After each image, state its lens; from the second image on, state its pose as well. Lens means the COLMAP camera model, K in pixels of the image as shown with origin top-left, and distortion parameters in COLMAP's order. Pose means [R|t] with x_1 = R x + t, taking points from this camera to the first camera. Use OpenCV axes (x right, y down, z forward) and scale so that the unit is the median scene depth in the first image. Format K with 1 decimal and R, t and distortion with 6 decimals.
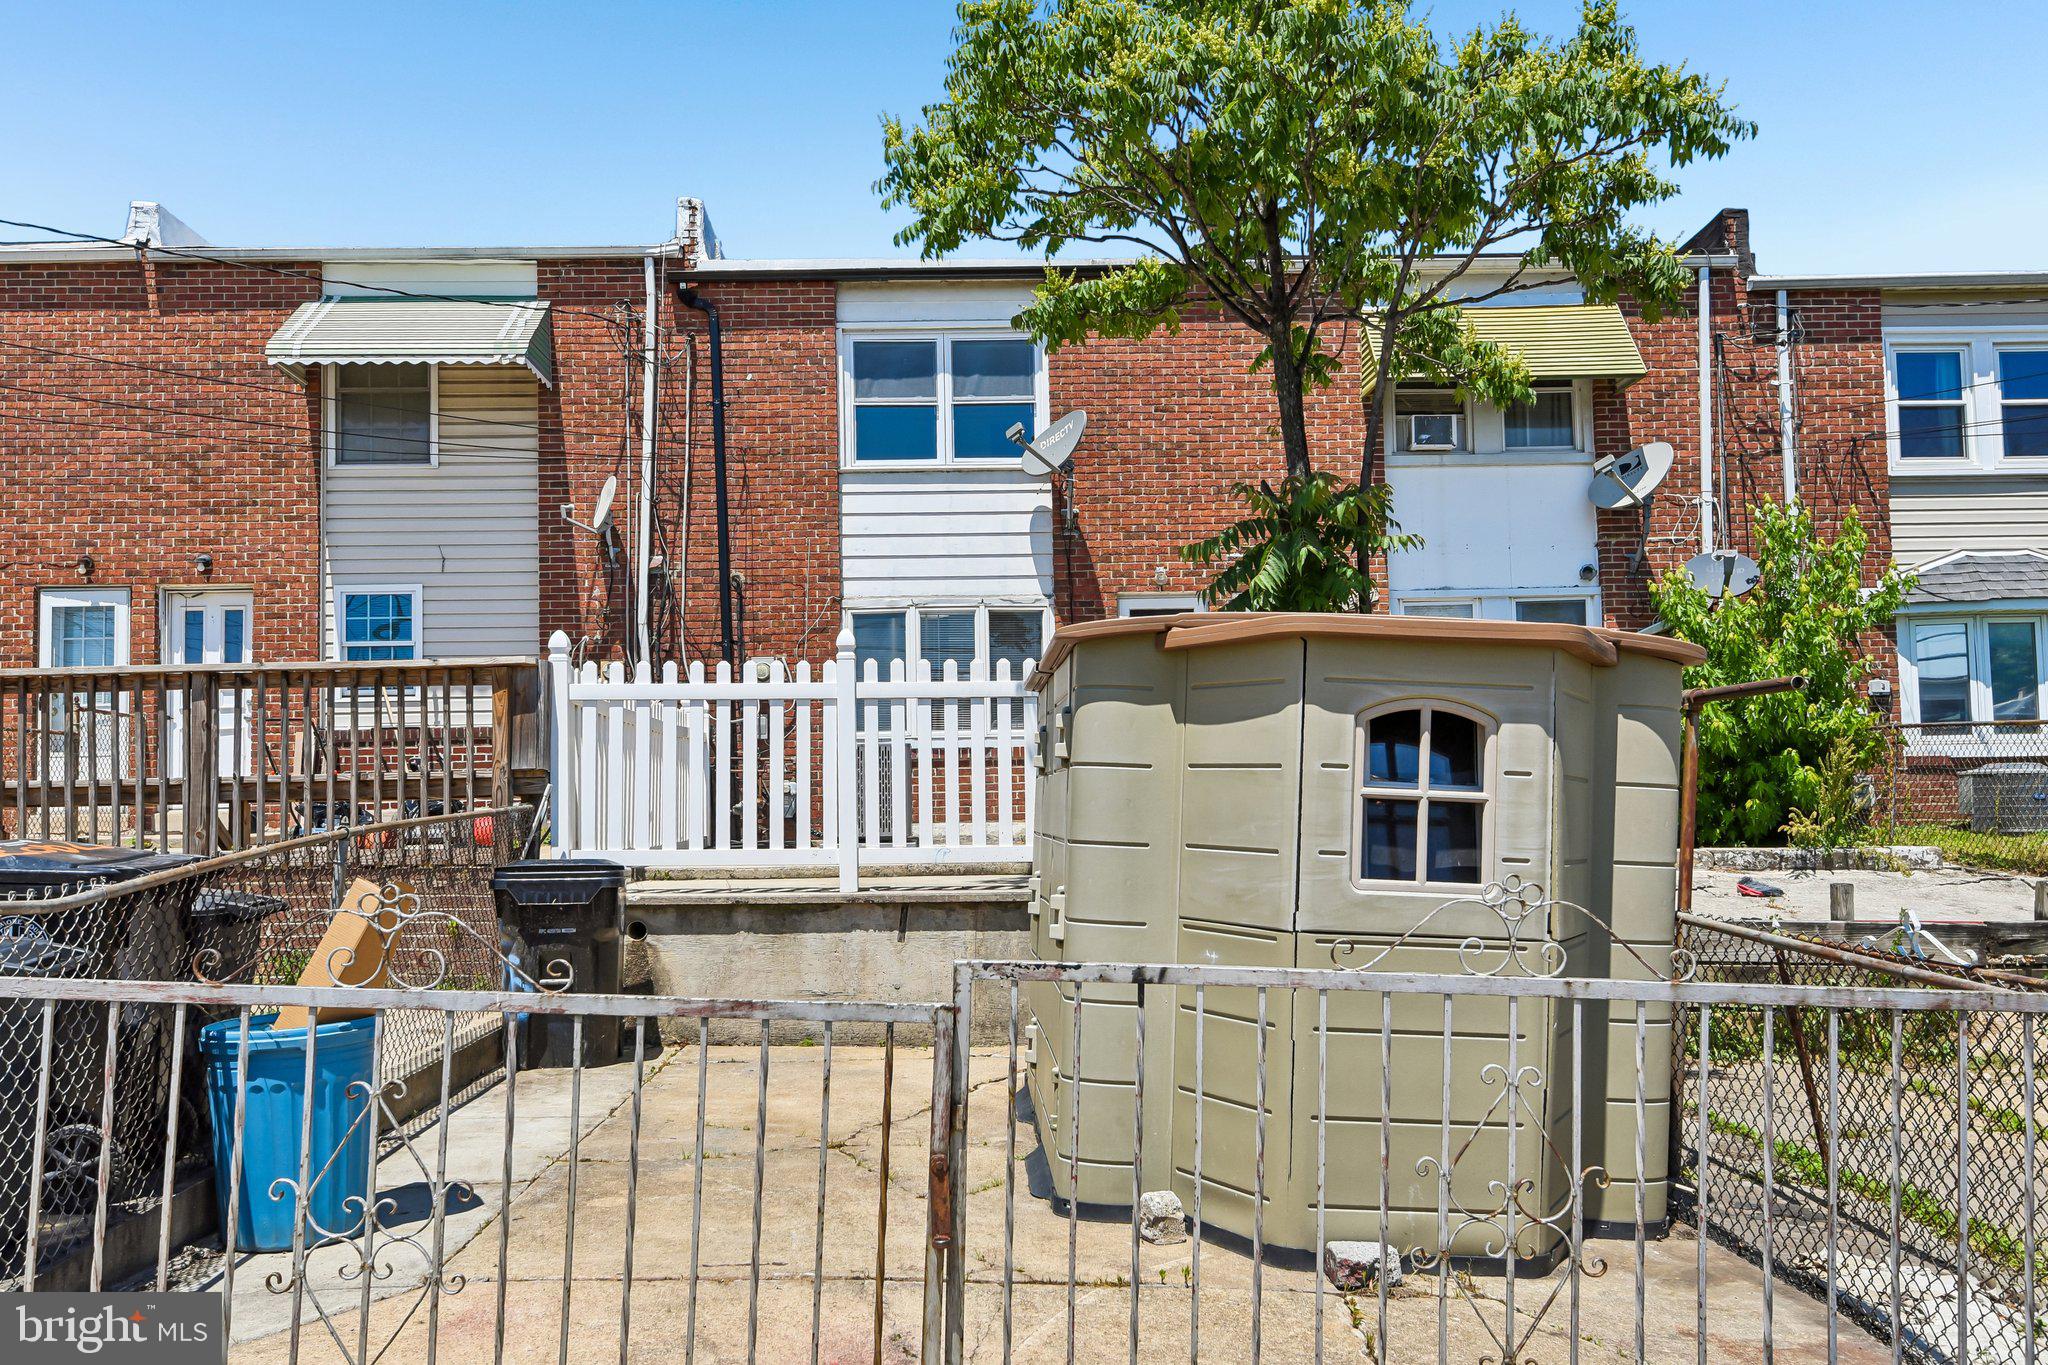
lens RADIAL K [[1630.9, 0, 1019.4], [0, 1630.9, 711.5], [0, 0, 1]] dist [0.016460, -0.007016]
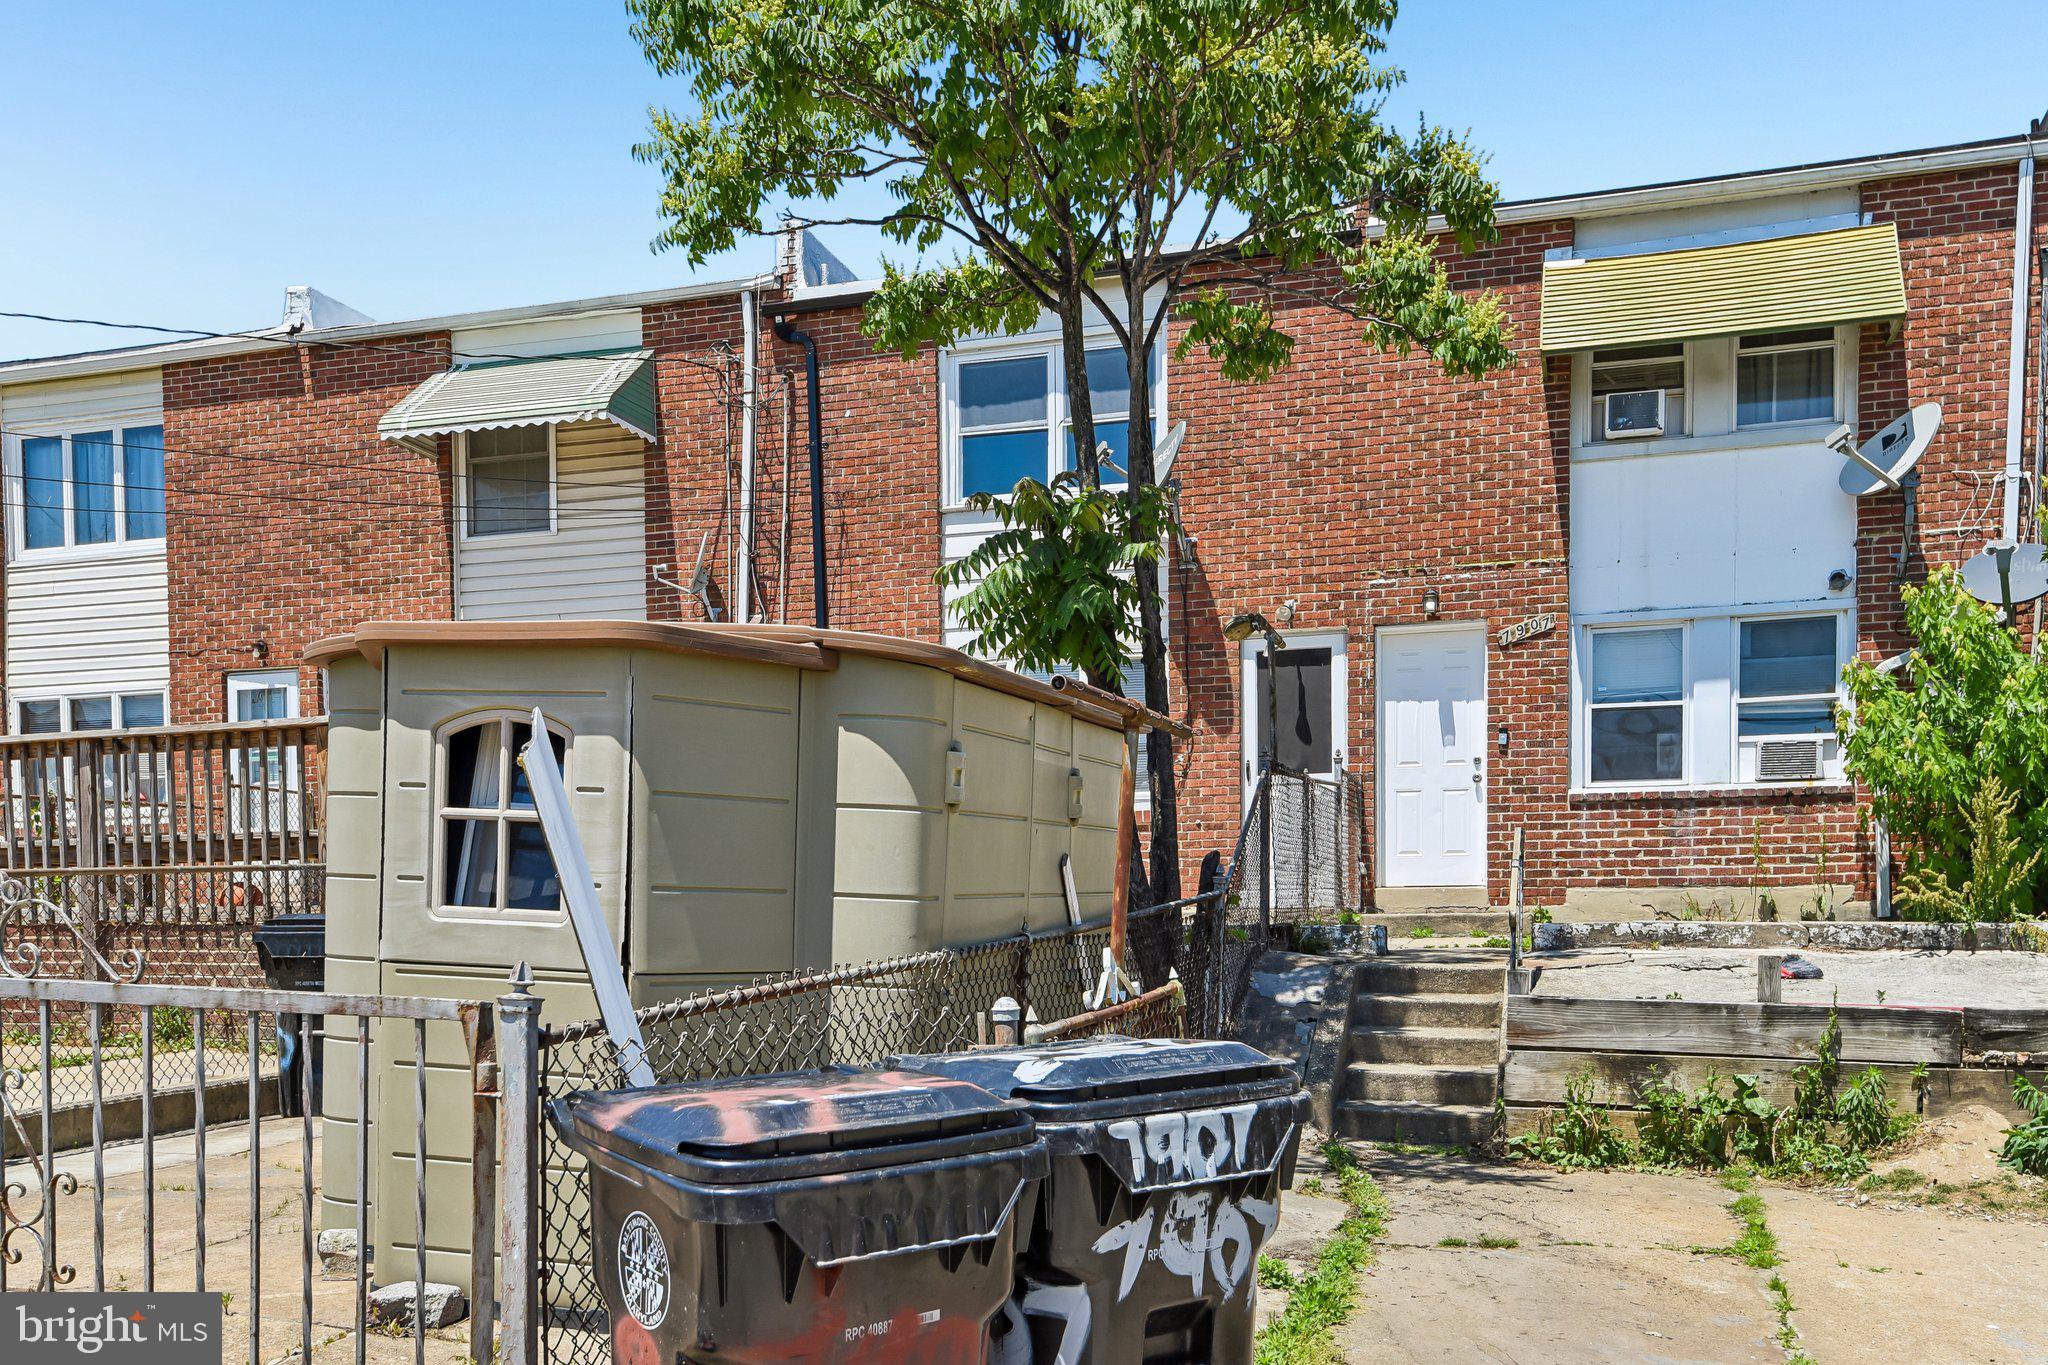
lens RADIAL K [[1819.0, 0, 1024.8], [0, 1819.0, 946.3], [0, 0, 1]] dist [0.012209, 0.002465]
pose [[0.949911, 0.009999, -0.312360, 0.255258], [0.015948, 0.996635, 0.080402, 0.013943], [0.312113, -0.081356, 0.946555, 0.033059]]
